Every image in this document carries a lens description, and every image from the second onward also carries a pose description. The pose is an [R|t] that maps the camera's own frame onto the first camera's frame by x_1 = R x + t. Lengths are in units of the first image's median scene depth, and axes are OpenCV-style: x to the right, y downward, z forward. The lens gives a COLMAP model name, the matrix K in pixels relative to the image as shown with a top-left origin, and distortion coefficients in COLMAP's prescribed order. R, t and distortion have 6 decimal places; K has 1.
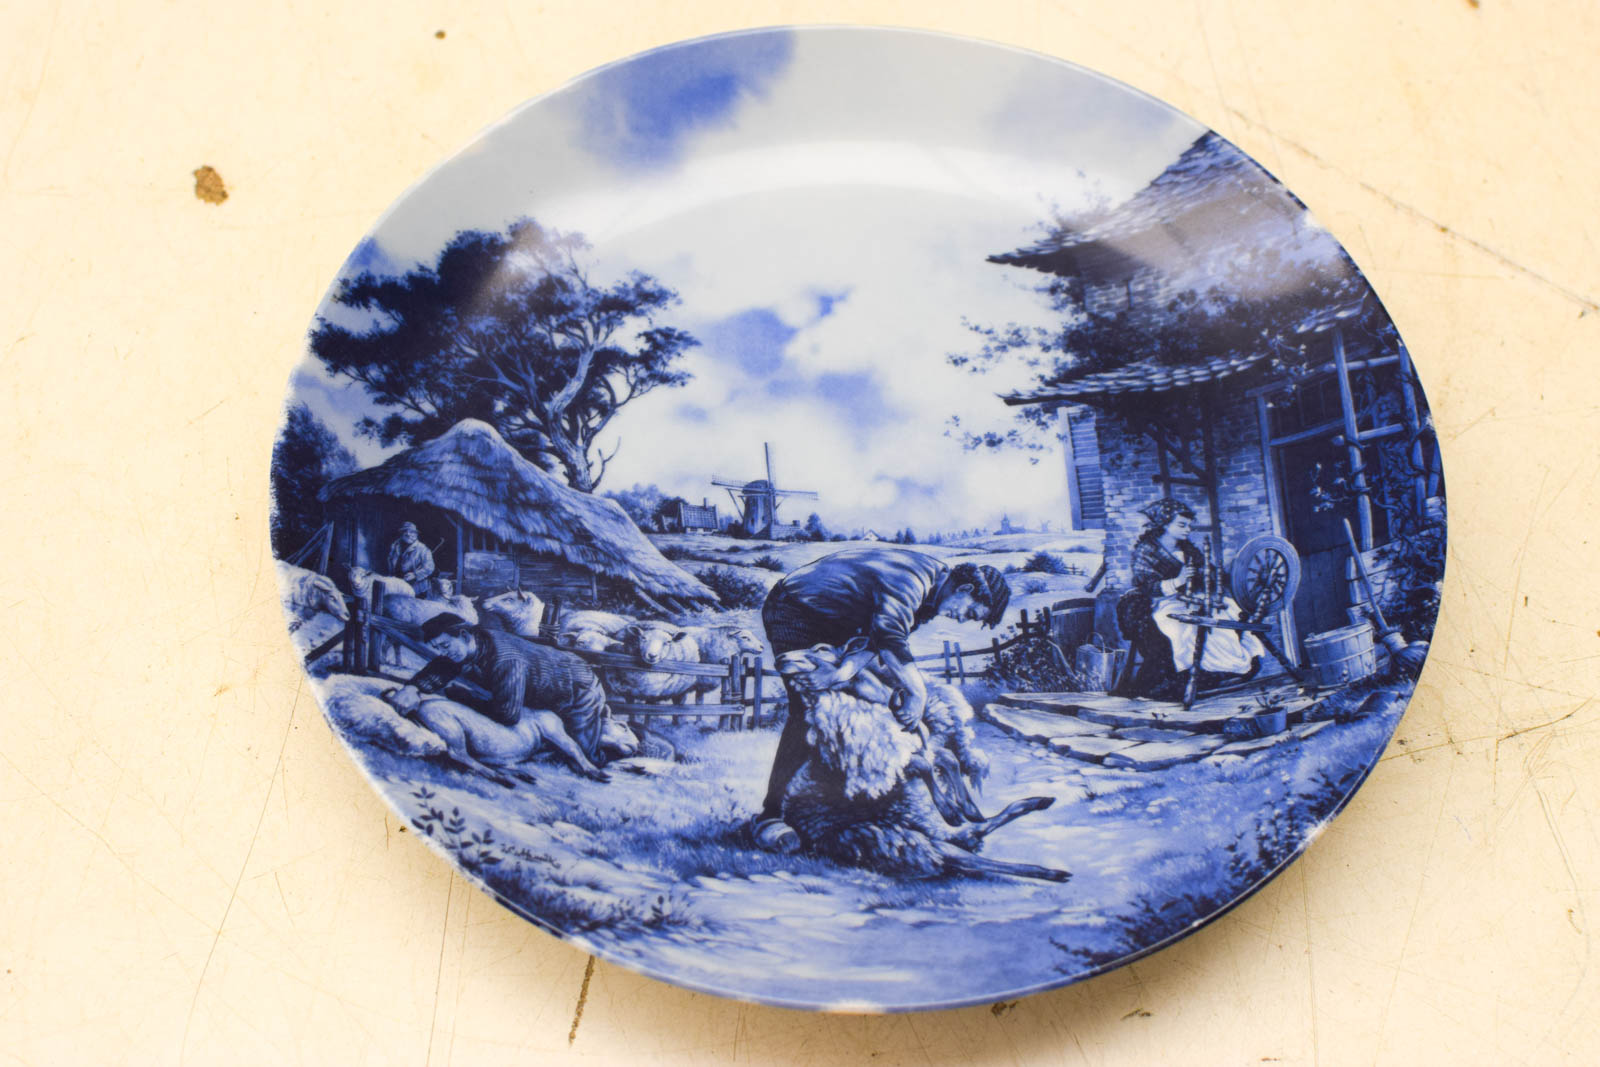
lens RADIAL K [[2562.4, 0, 800.0], [0, 2562.4, 533.5], [0, 0, 1]] dist [-0.206888, 0.103570]
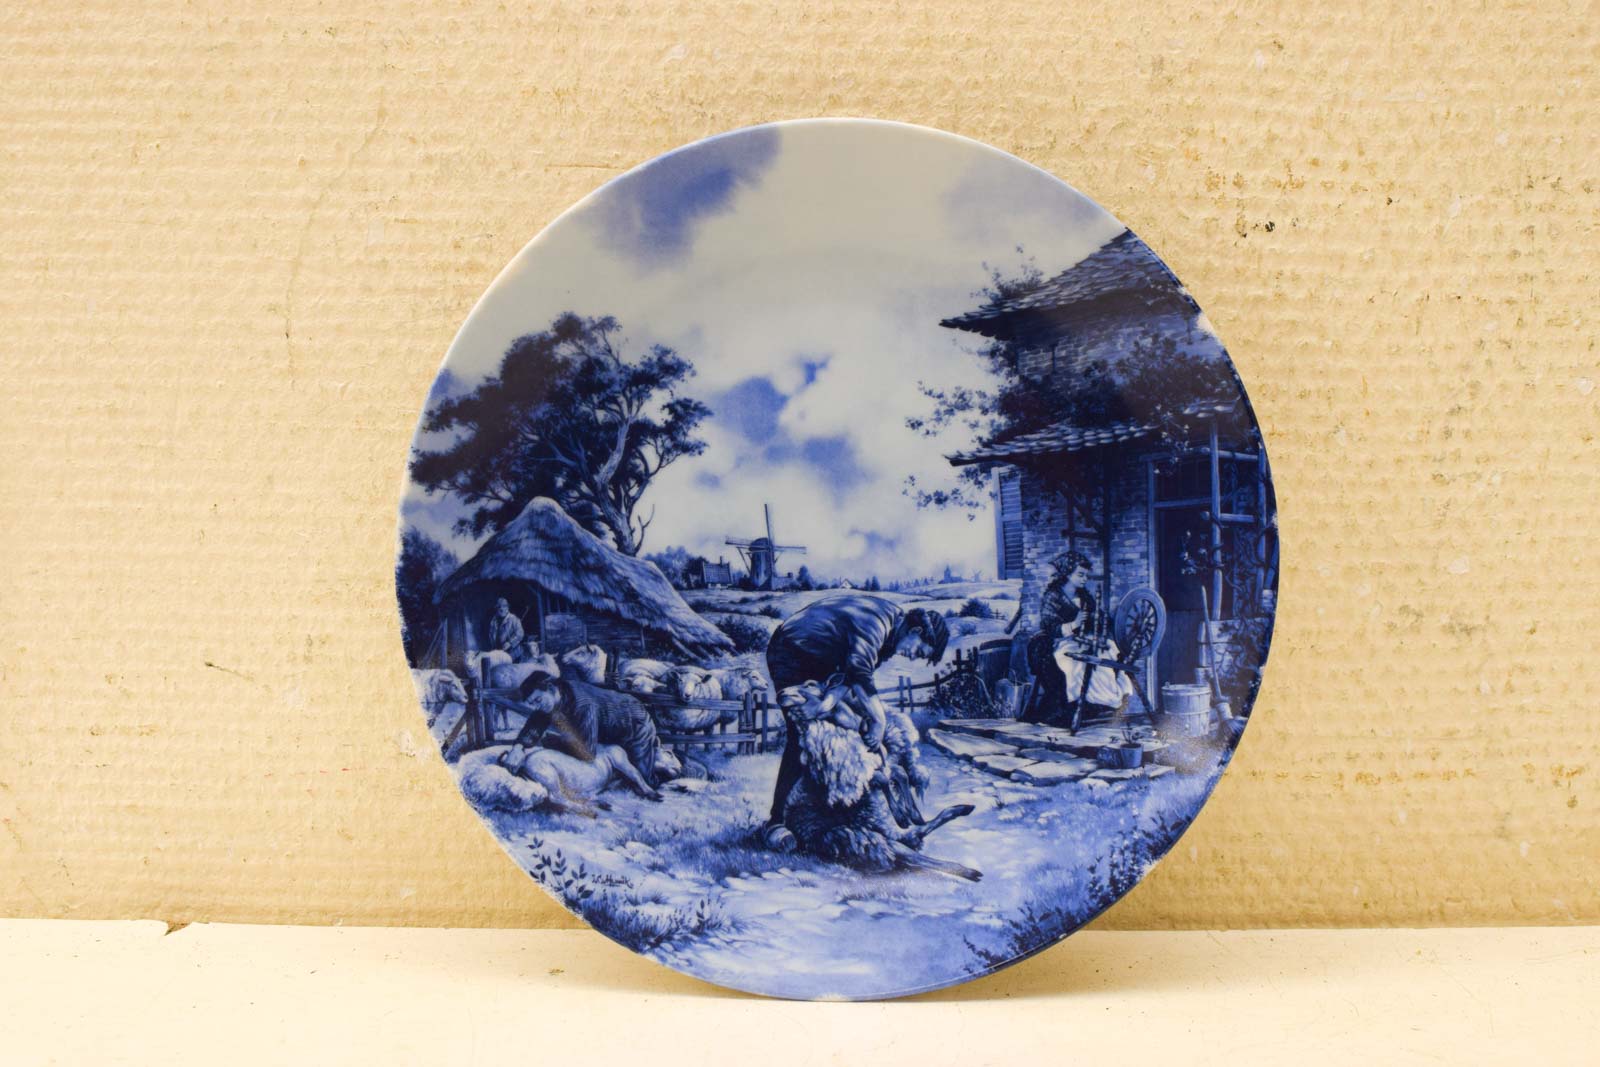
lens RADIAL K [[2562.4, 0, 800.0], [0, 2562.4, 533.5], [0, 0, 1]] dist [-0.206888, 0.103570]
pose [[0.999263, -0.012617, -0.036257, 0.053632], [0.031200, 0.817177, 0.575542, -0.809467], [0.022367, -0.576249, 0.816968, -0.077463]]
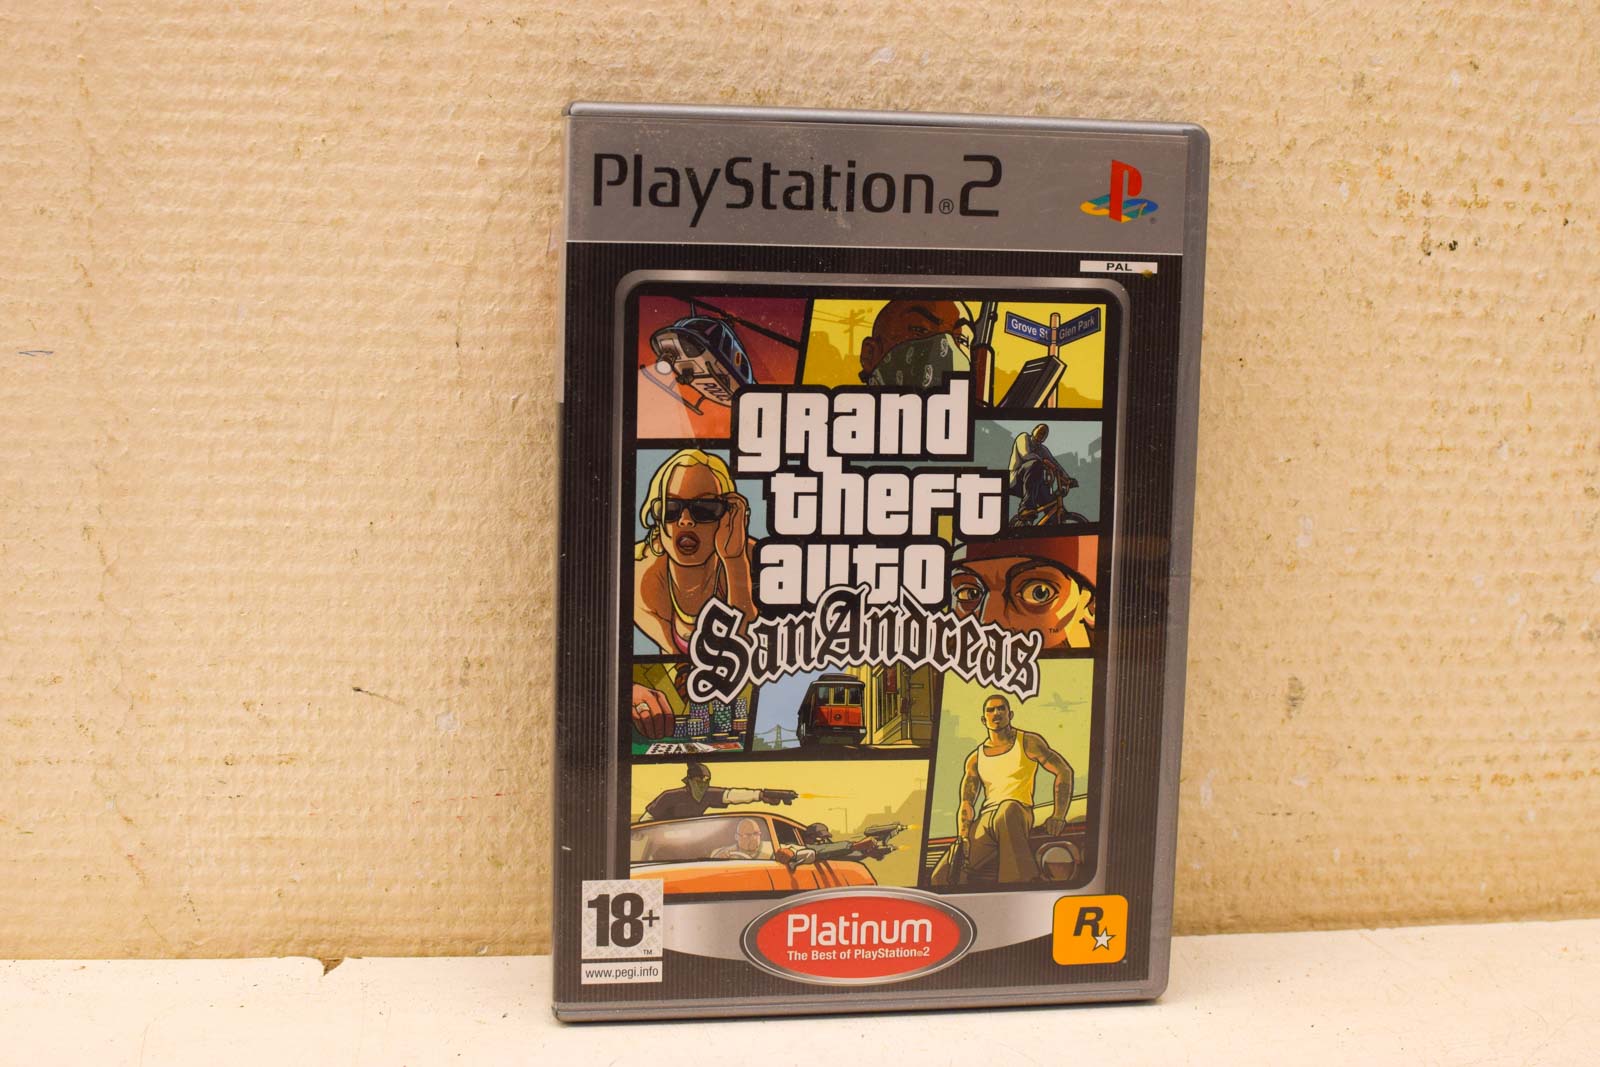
lens RADIAL K [[2562.4, 0, 800.0], [0, 2562.4, 533.5], [0, 0, 1]] dist [-0.206888, 0.103570]
pose [[0.993193, -0.013974, 0.115636, -0.250170], [-0.062710, 0.772458, 0.631962, -0.866924], [-0.098155, -0.634912, 0.766324, 0.034570]]
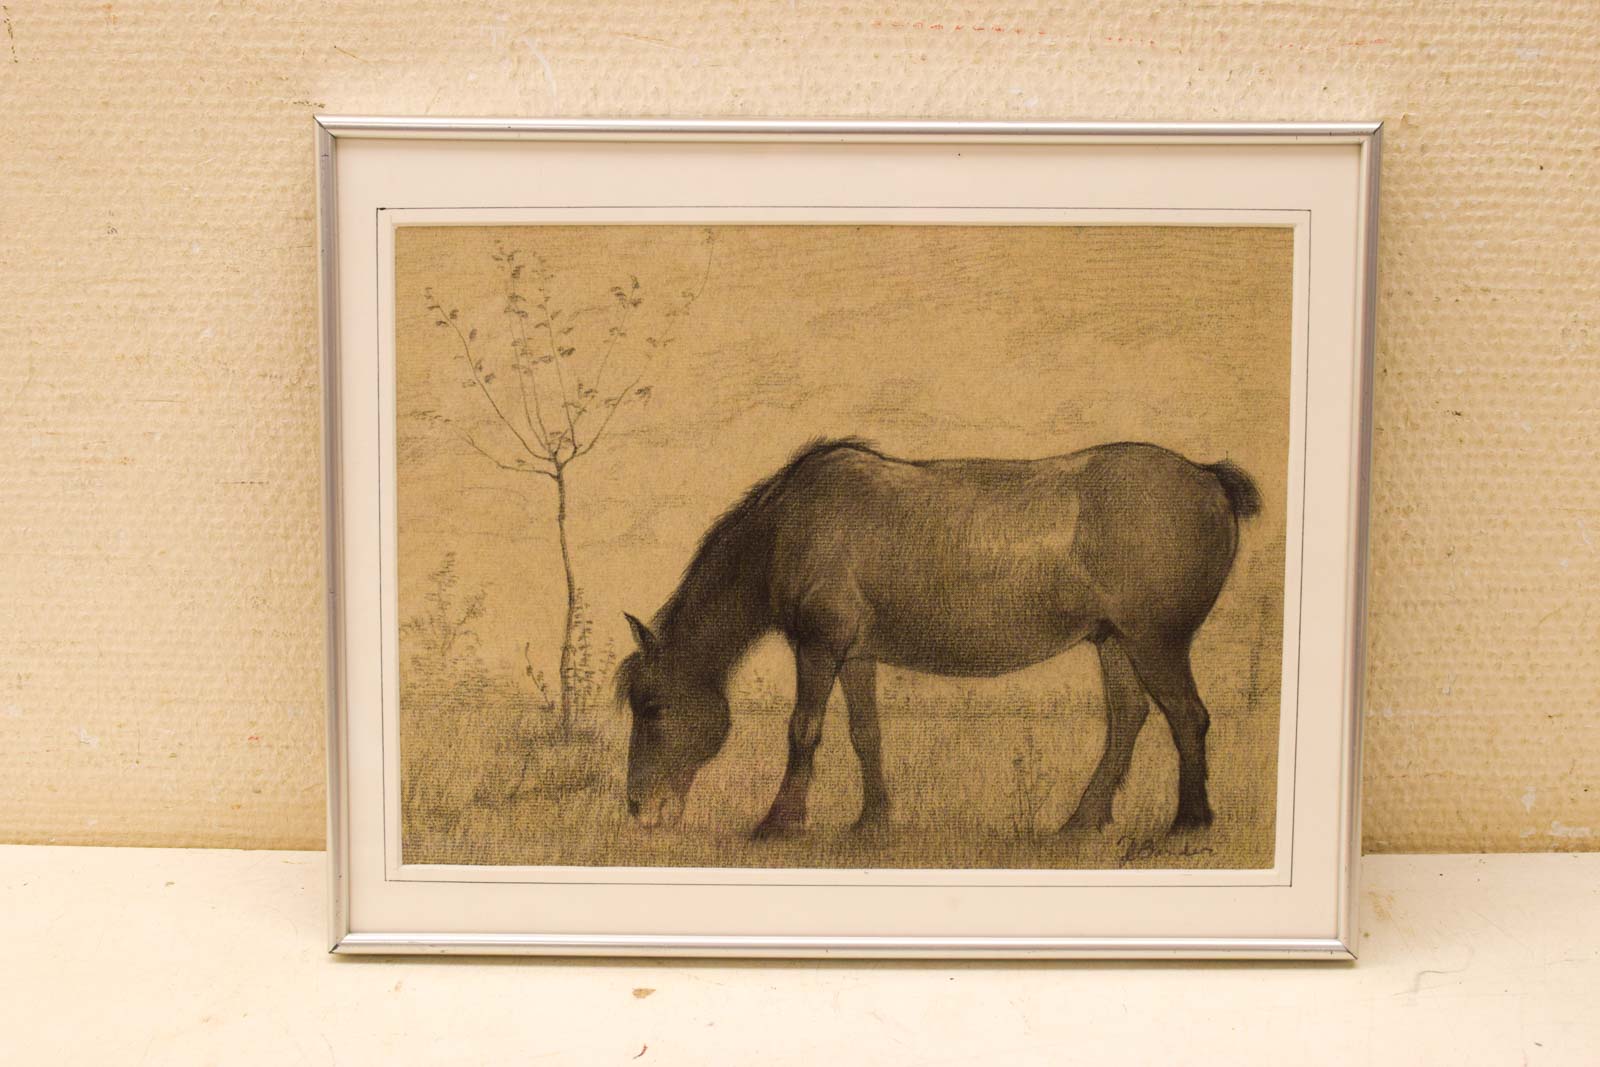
lens RADIAL K [[2562.4, 0, 800.0], [0, 2562.4, 533.5], [0, 0, 1]] dist [-0.206888, 0.103570]
pose [[0.996997, -0.003280, -0.077368, 0.603142], [0.057188, 0.704829, 0.707068, -1.602282], [0.052212, -0.709370, 0.702900, -0.423136]]
